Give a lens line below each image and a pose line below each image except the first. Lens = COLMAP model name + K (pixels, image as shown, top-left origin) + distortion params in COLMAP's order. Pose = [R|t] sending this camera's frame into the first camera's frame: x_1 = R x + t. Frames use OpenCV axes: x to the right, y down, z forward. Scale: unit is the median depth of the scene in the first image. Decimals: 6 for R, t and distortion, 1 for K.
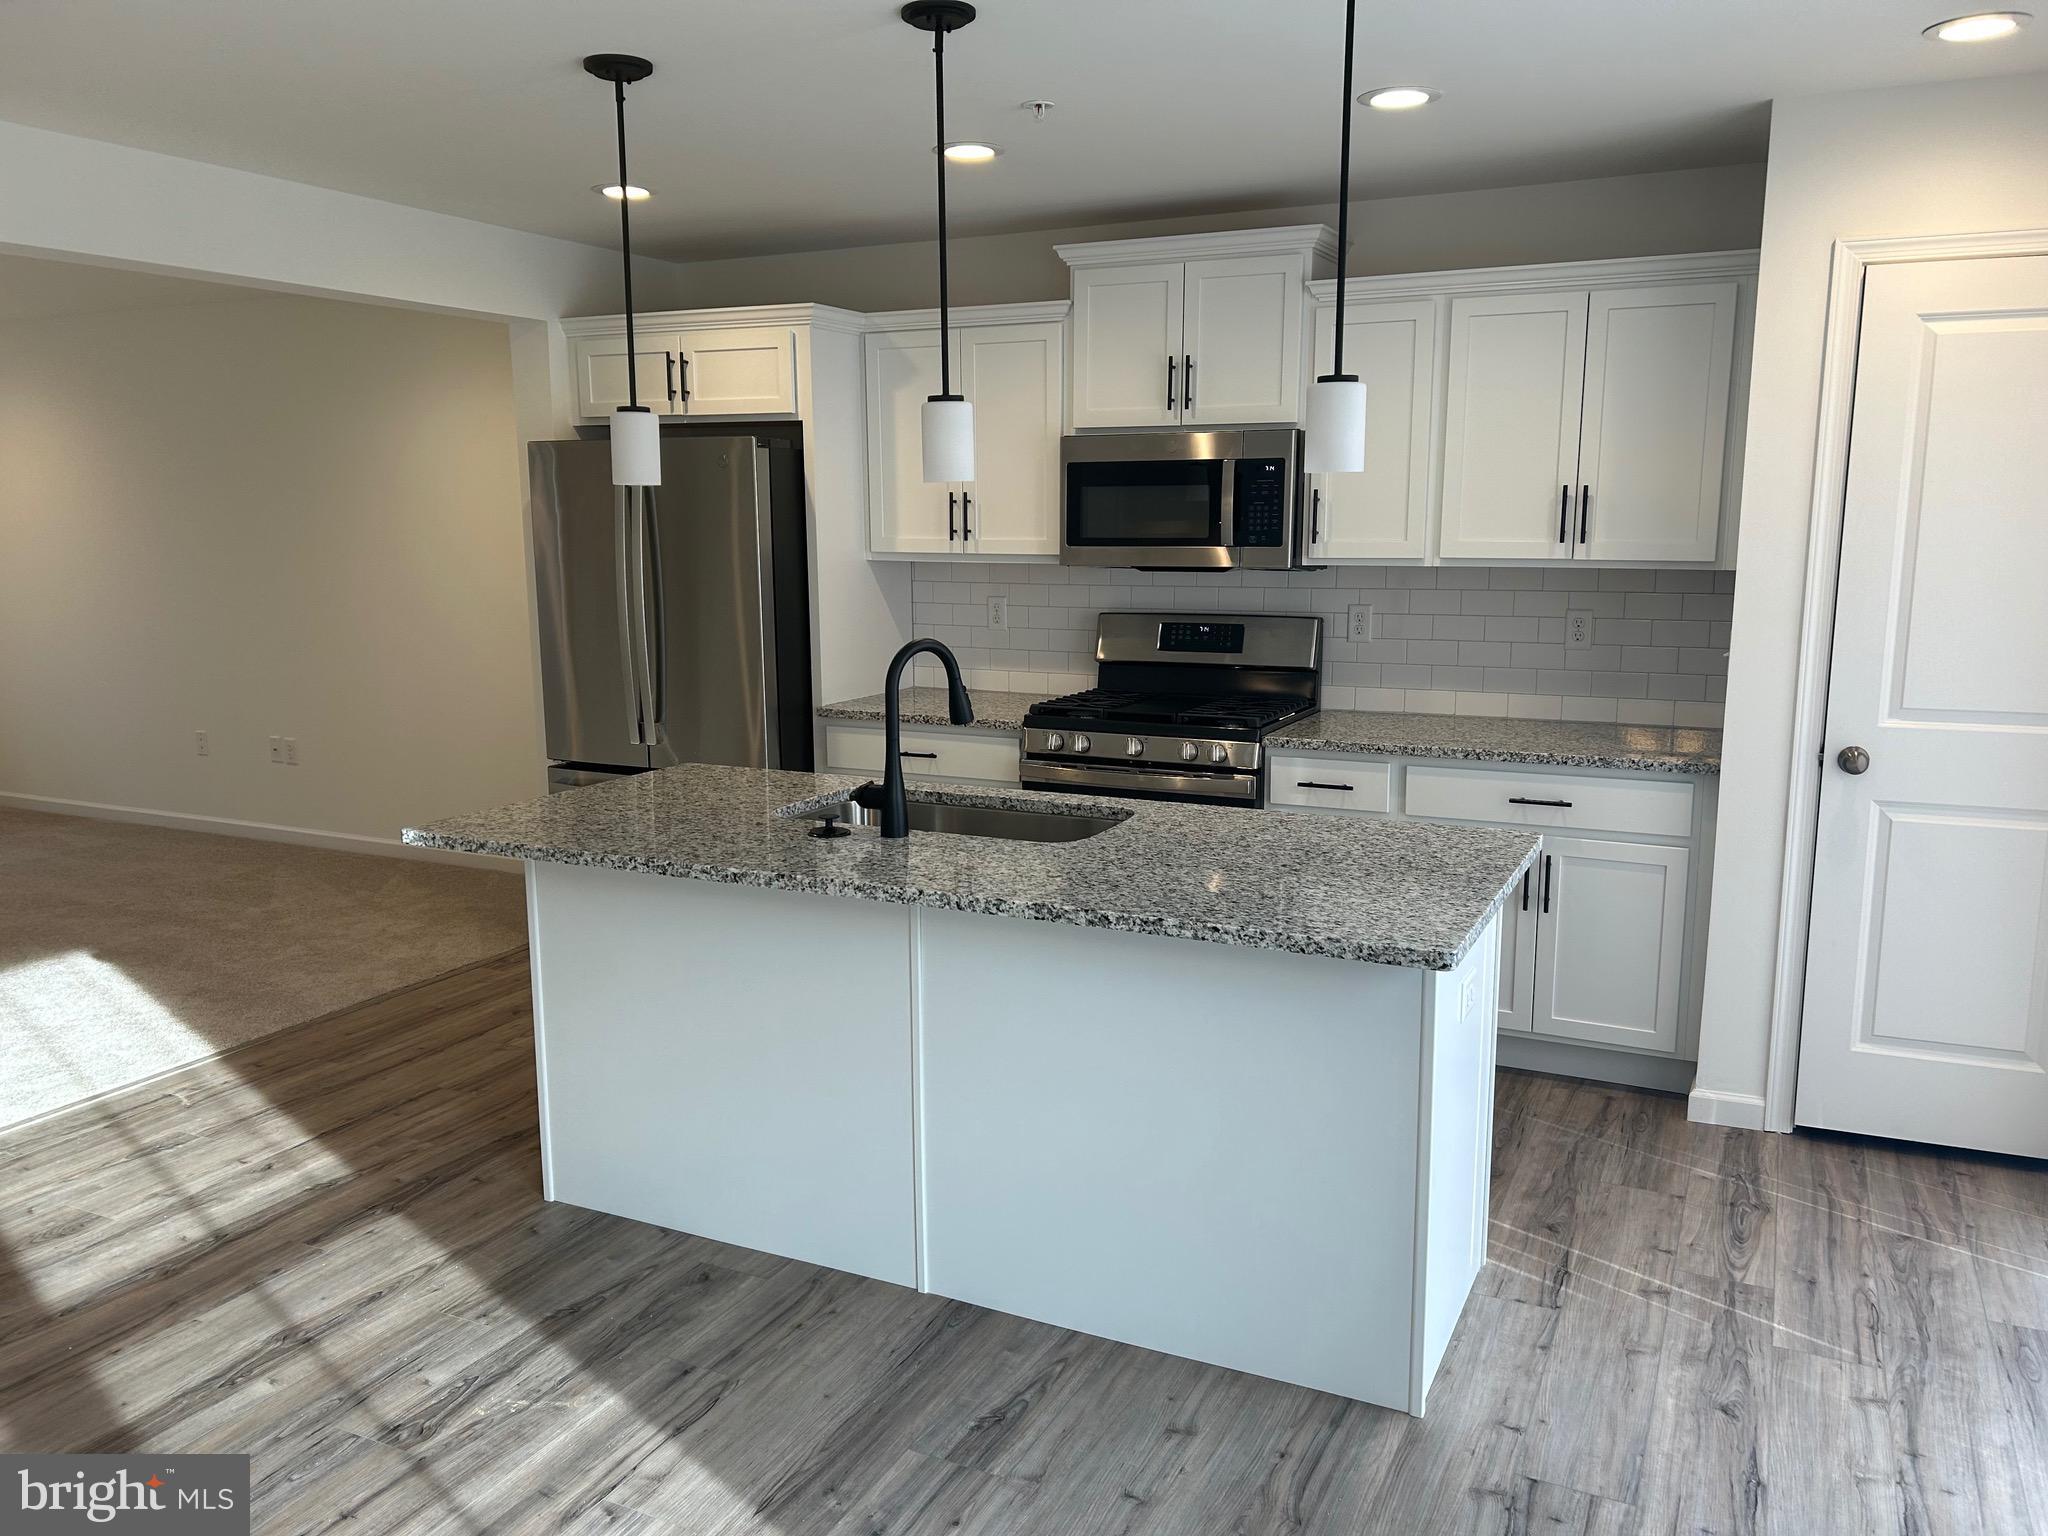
lens RADIAL K [[1541.6, 0, 1022.4], [0, 1541.6, 784.3], [0, 0, 1]] dist [0.054360, -0.049830]
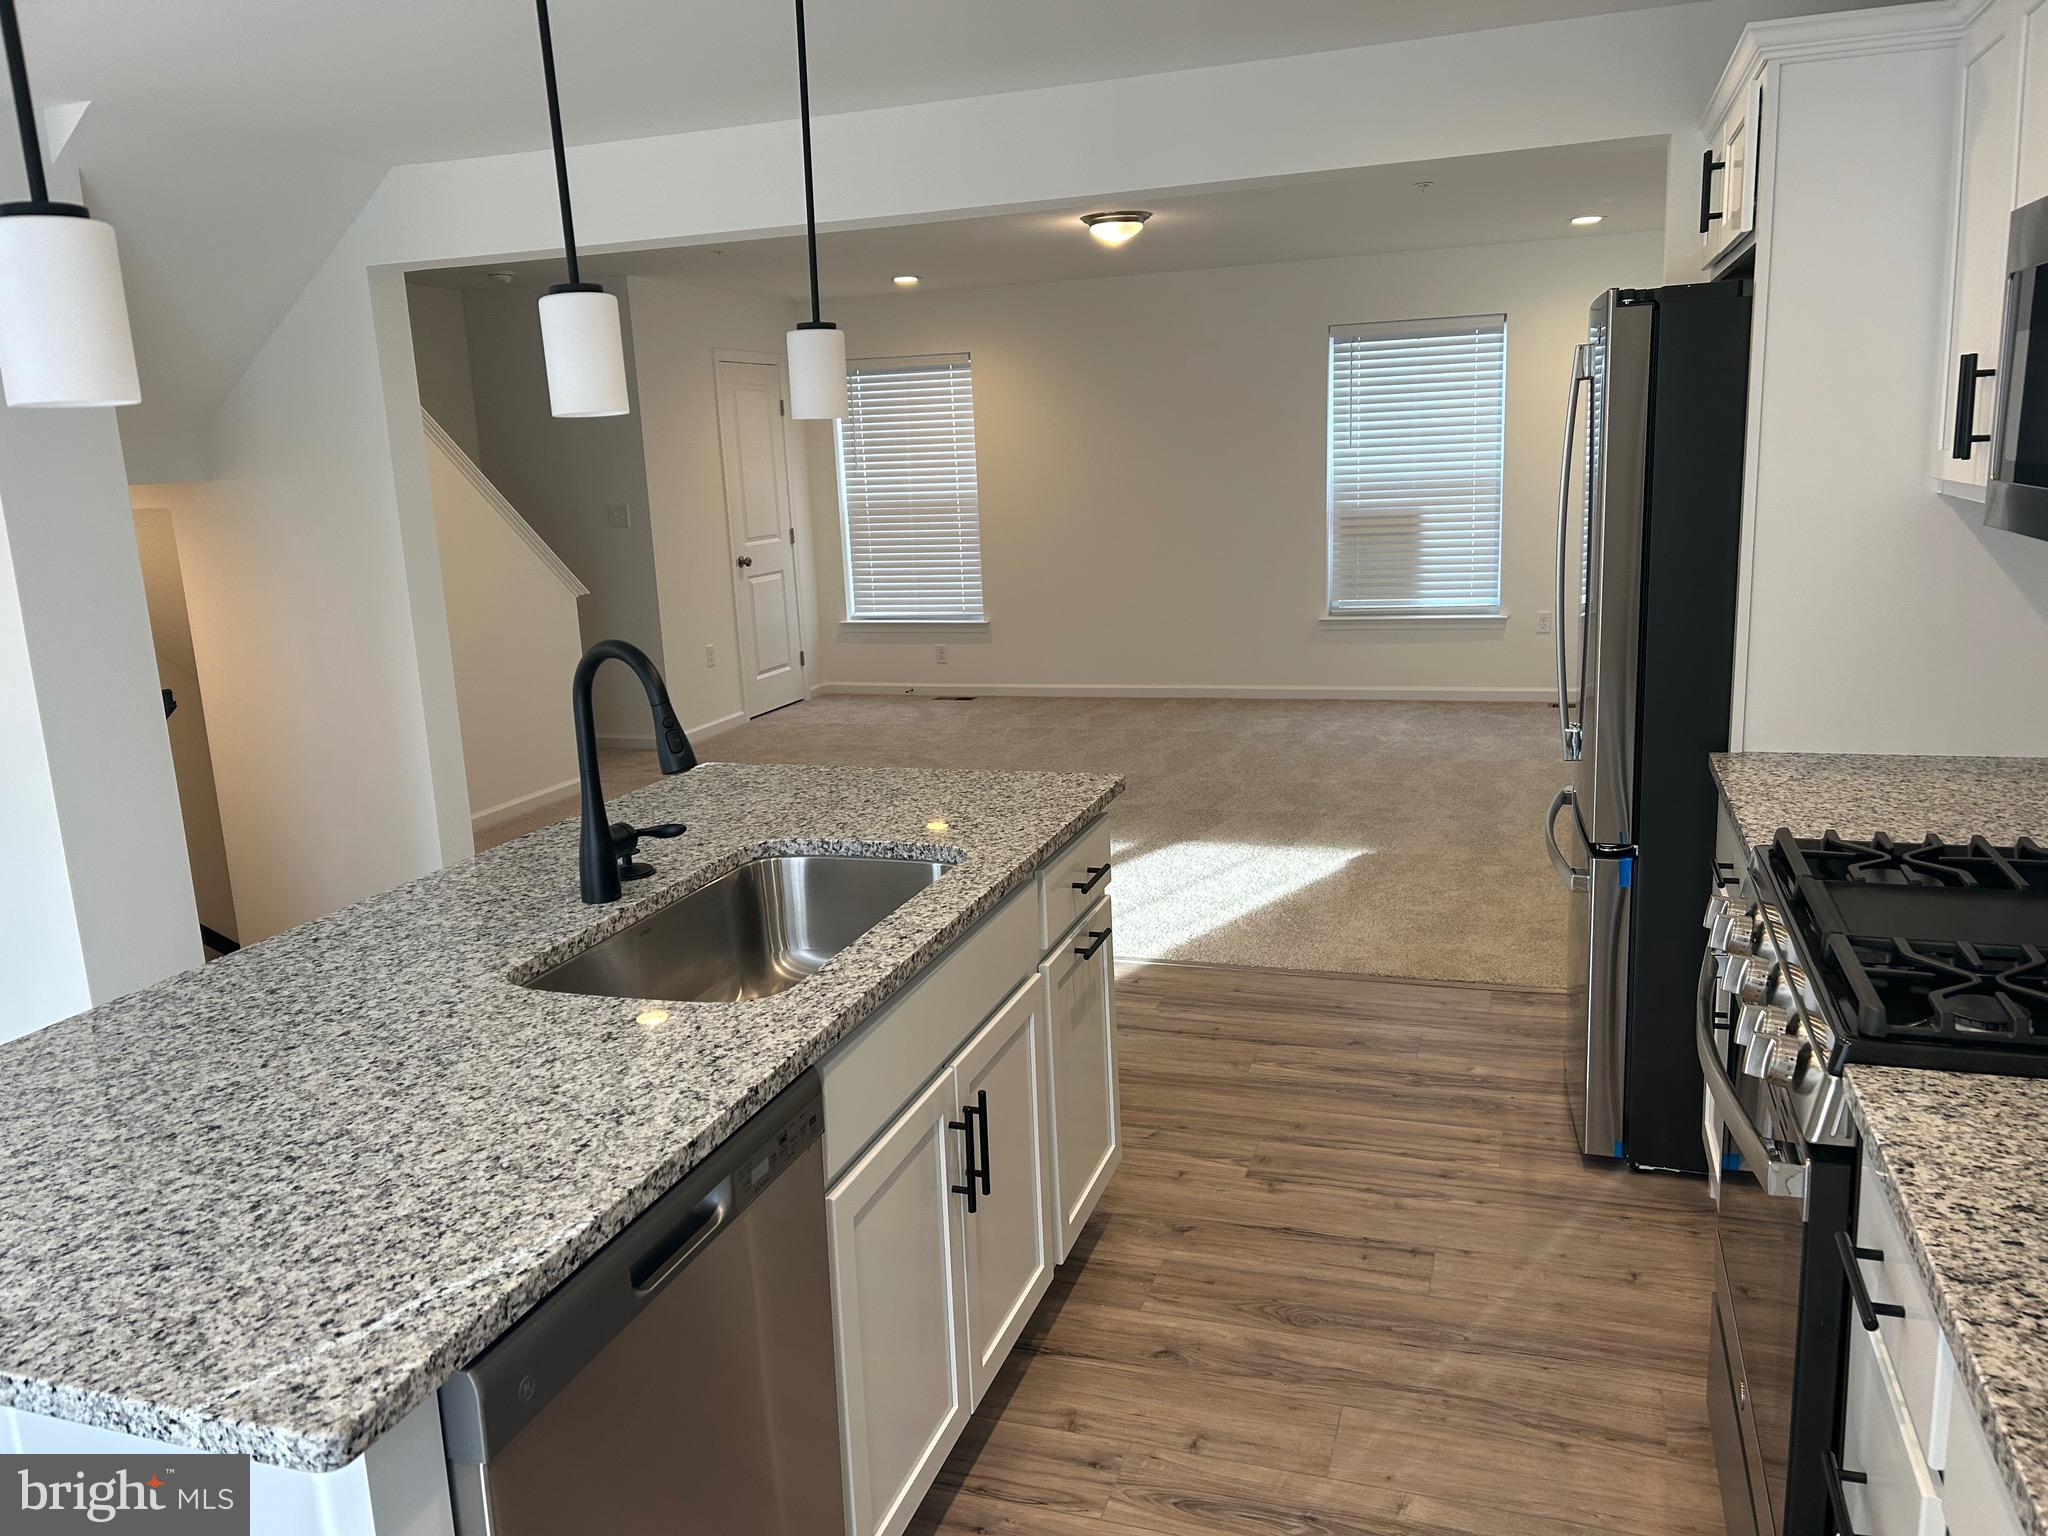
lens RADIAL K [[1541.6, 0, 1023.3], [0, 1541.6, 762.9], [0, 0, 1]] dist [0.054360, -0.049830]
pose [[0.140575, 0.196620, -0.970350, 0.458347], [-0.130589, 0.975202, 0.178685, -0.132833], [0.981420, 0.101598, 0.162766, 0.749868]]
